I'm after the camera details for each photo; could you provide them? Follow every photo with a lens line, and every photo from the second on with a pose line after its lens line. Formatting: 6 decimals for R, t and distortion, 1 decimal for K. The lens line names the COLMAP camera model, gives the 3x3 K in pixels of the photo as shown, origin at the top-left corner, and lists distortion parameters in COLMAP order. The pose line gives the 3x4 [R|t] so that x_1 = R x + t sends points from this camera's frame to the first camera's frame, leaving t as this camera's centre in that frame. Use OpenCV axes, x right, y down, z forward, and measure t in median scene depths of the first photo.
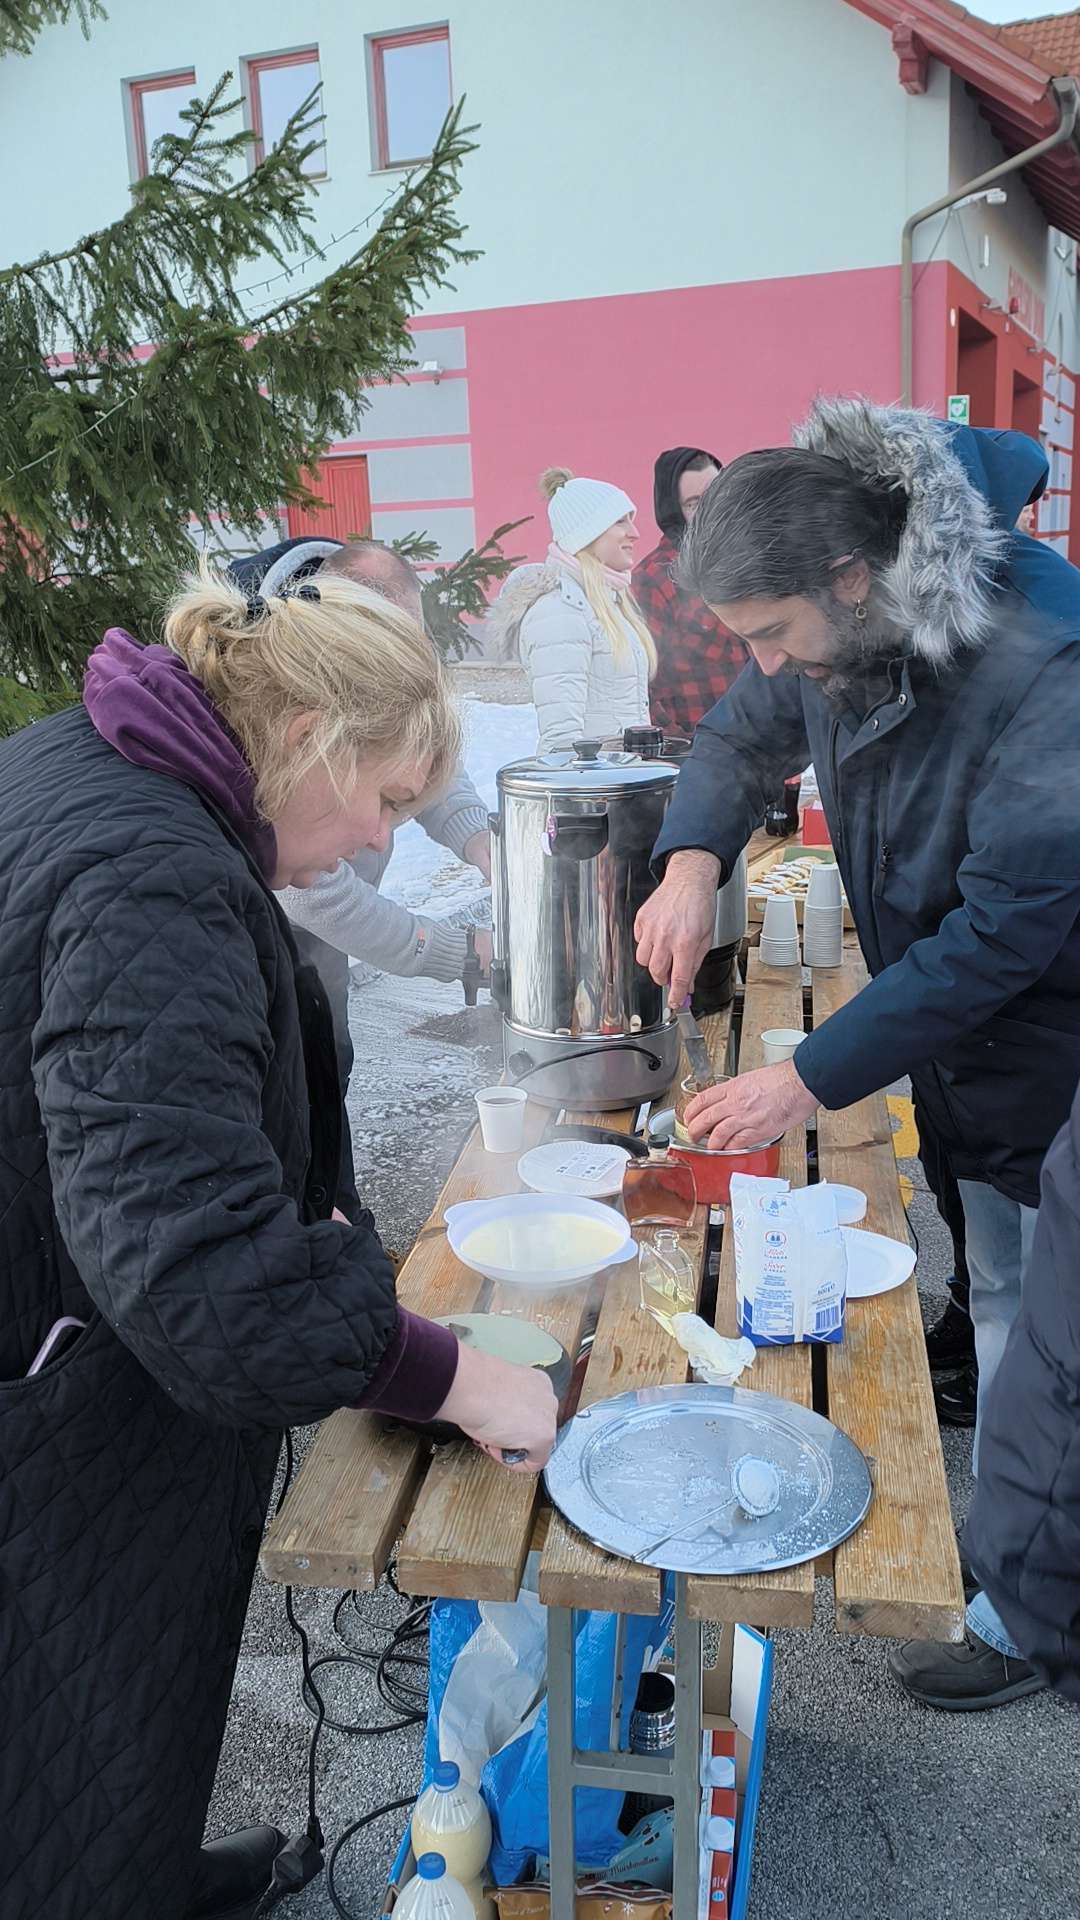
lens RADIAL K [[1652.9, 0, 527.3], [0, 1652.9, 974.8], [0, 0, 1]] dist [0.043005, -0.043418]
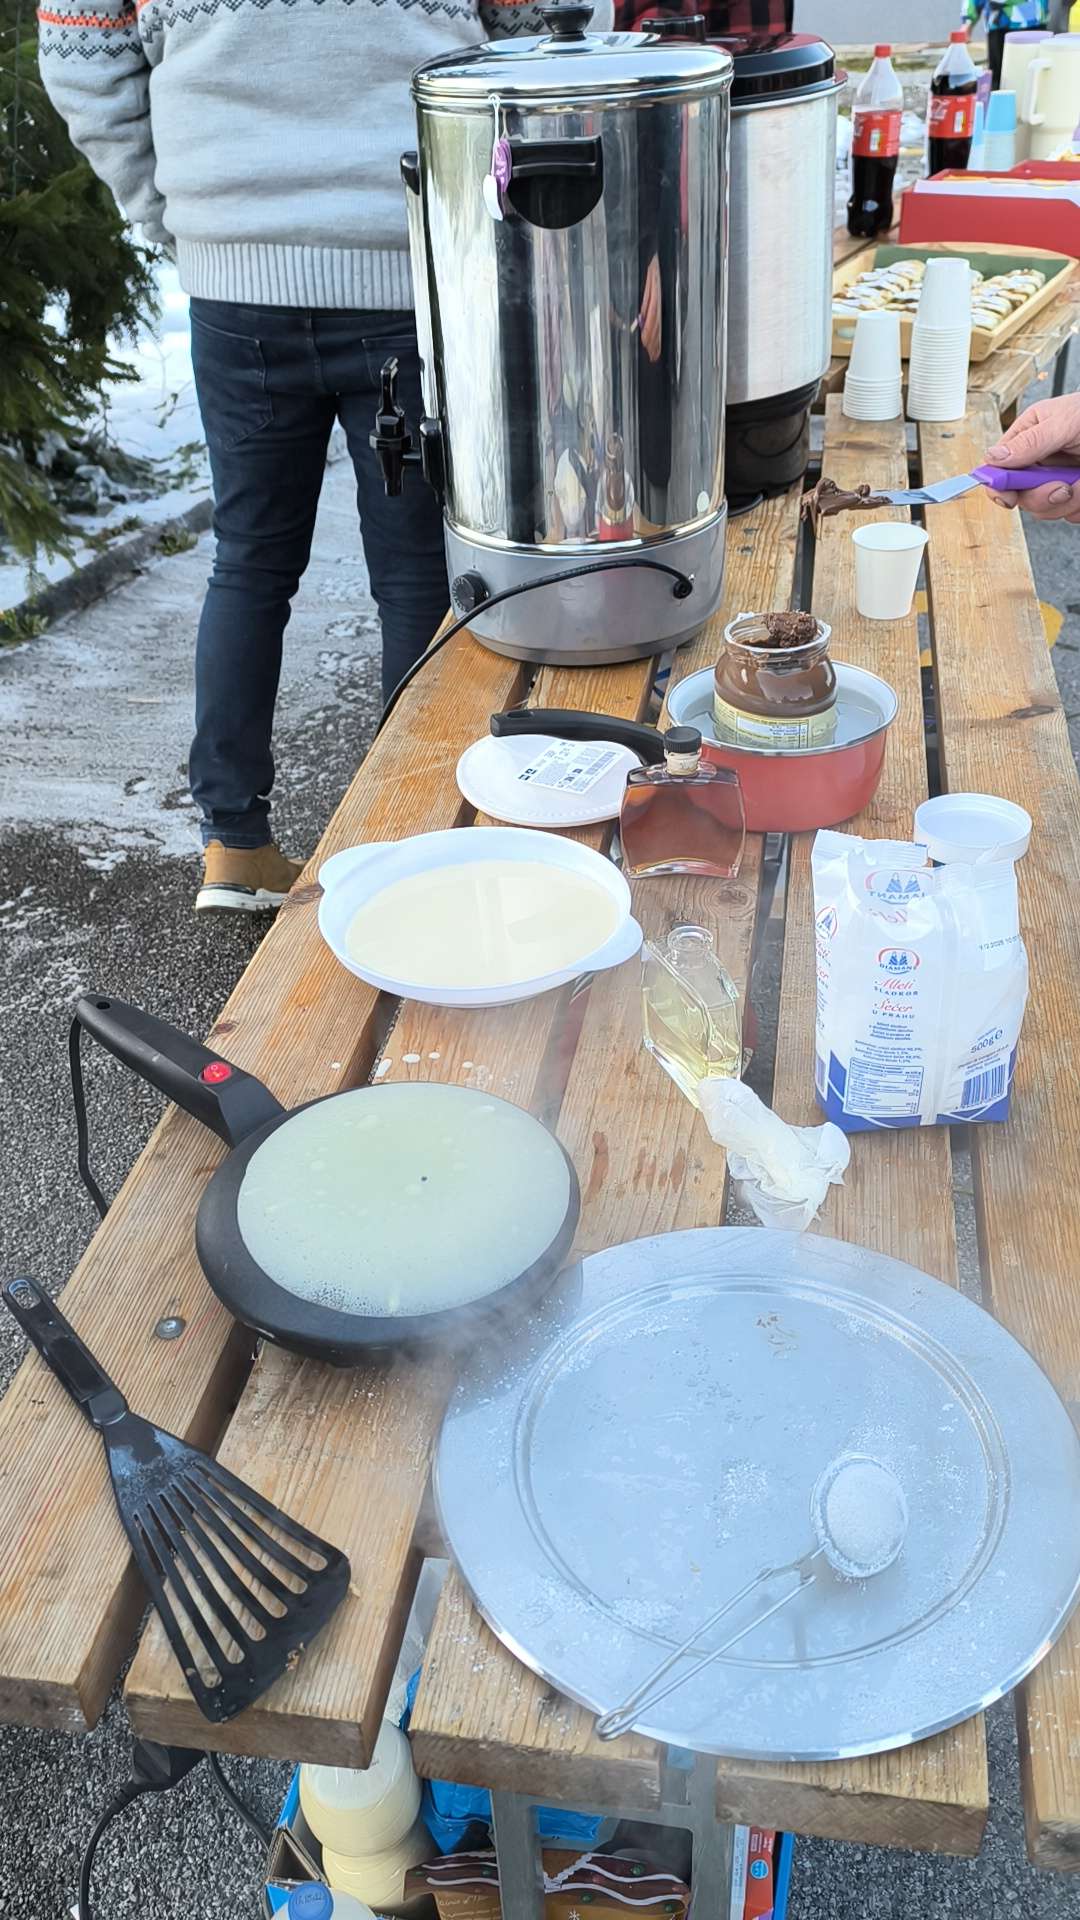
lens RADIAL K [[1652.9, 0, 521.1], [0, 1652.9, 971.4], [0, 0, 1]] dist [0.043005, -0.043418]
pose [[0.999443, -0.011825, -0.031211, 0.044955], [0.020701, 0.953158, 0.301762, 0.002371], [0.026180, -0.302240, 0.952872, 0.474872]]
